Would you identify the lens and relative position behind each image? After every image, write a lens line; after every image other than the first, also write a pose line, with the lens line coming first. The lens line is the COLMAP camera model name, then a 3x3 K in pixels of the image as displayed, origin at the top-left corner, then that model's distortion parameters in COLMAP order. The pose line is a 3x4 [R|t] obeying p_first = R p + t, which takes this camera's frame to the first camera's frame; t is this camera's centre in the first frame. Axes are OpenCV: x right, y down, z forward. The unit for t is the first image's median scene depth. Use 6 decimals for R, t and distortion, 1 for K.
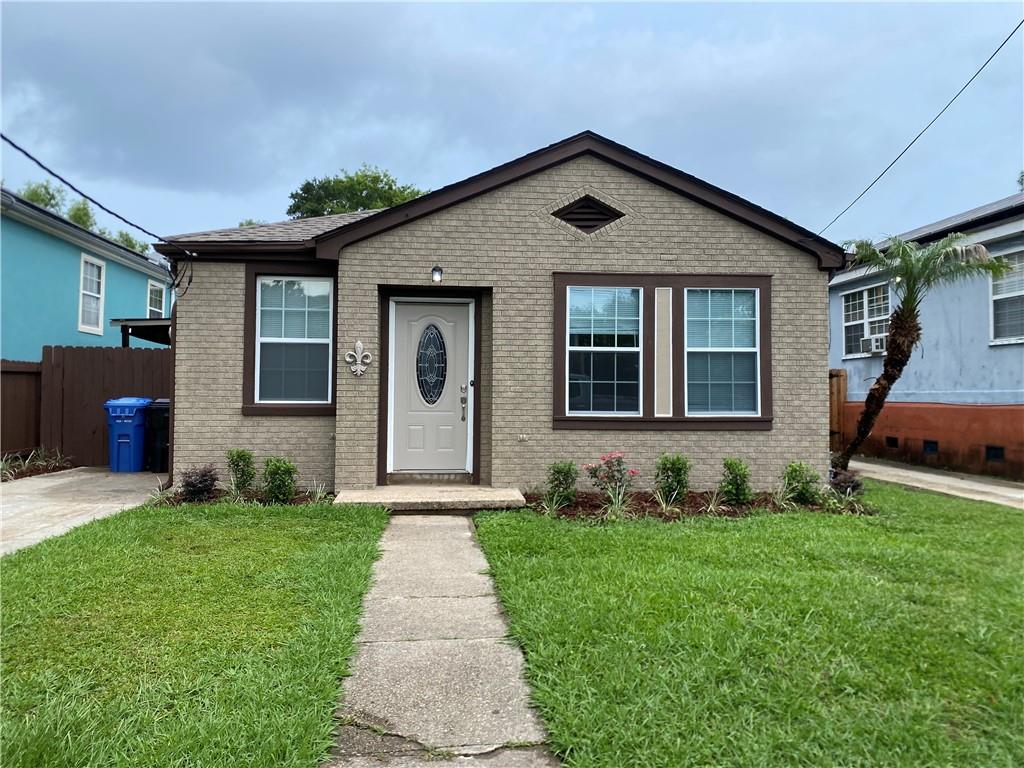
lens RADIAL K [[790.1, 0, 516.6], [0, 790.1, 386.3], [0, 0, 1]] dist [0.046759, -0.066182]
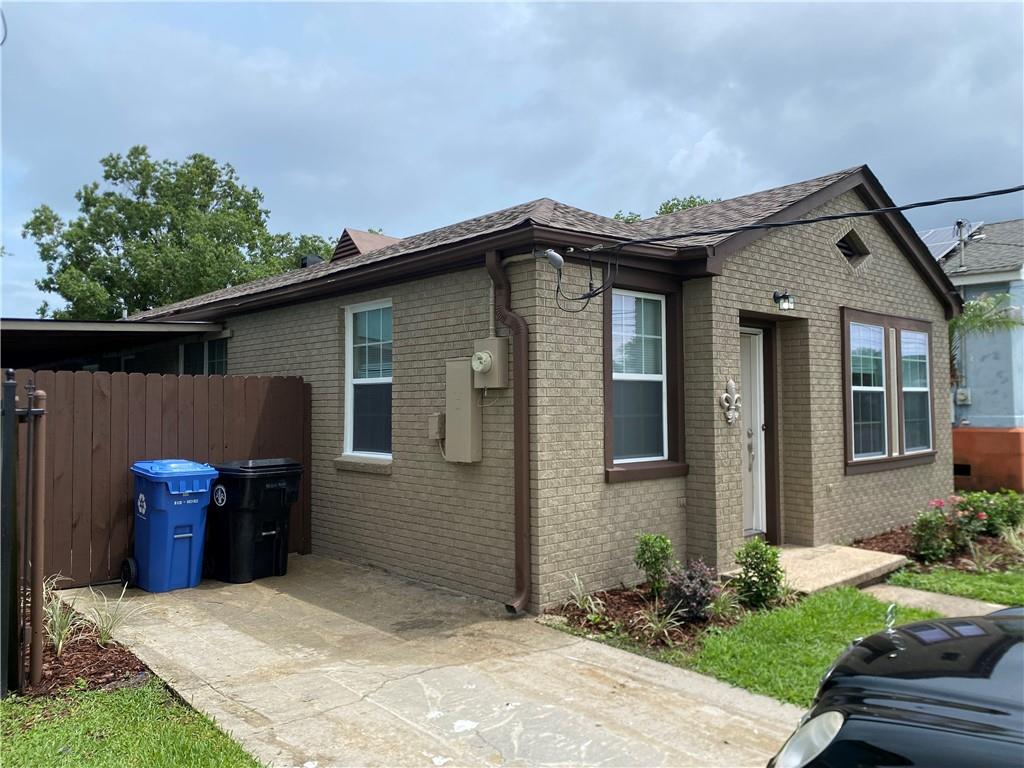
lens RADIAL K [[790.1, 0, 509.1], [0, 790.1, 379.2], [0, 0, 1]] dist [0.046759, -0.066182]
pose [[0.800200, 0.007952, 0.599681, -0.821539], [0.007642, 0.999696, -0.023454, -0.039436], [-0.599685, 0.023351, 0.799895, 0.481678]]
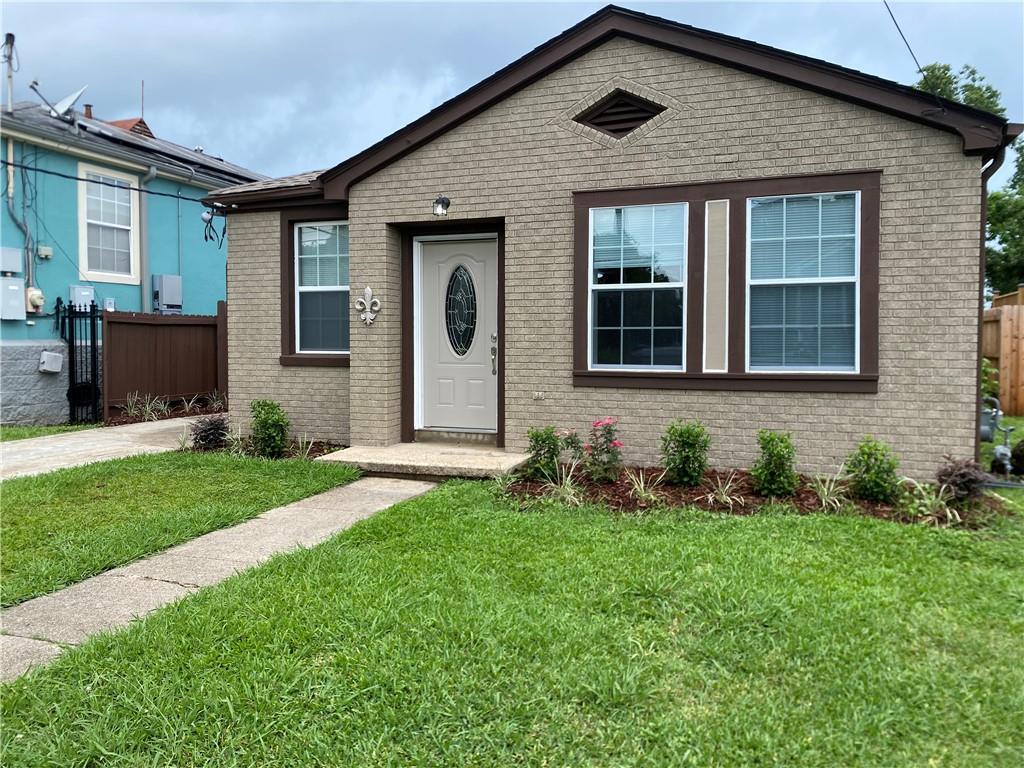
lens RADIAL K [[790.1, 0, 508.6], [0, 790.1, 386.3], [0, 0, 1]] dist [0.046759, -0.066182]
pose [[0.897825, 0.020502, -0.439874, 0.344448], [0.008316, 0.997948, 0.063486, 0.001543], [0.440273, -0.060657, 0.895813, 0.228884]]
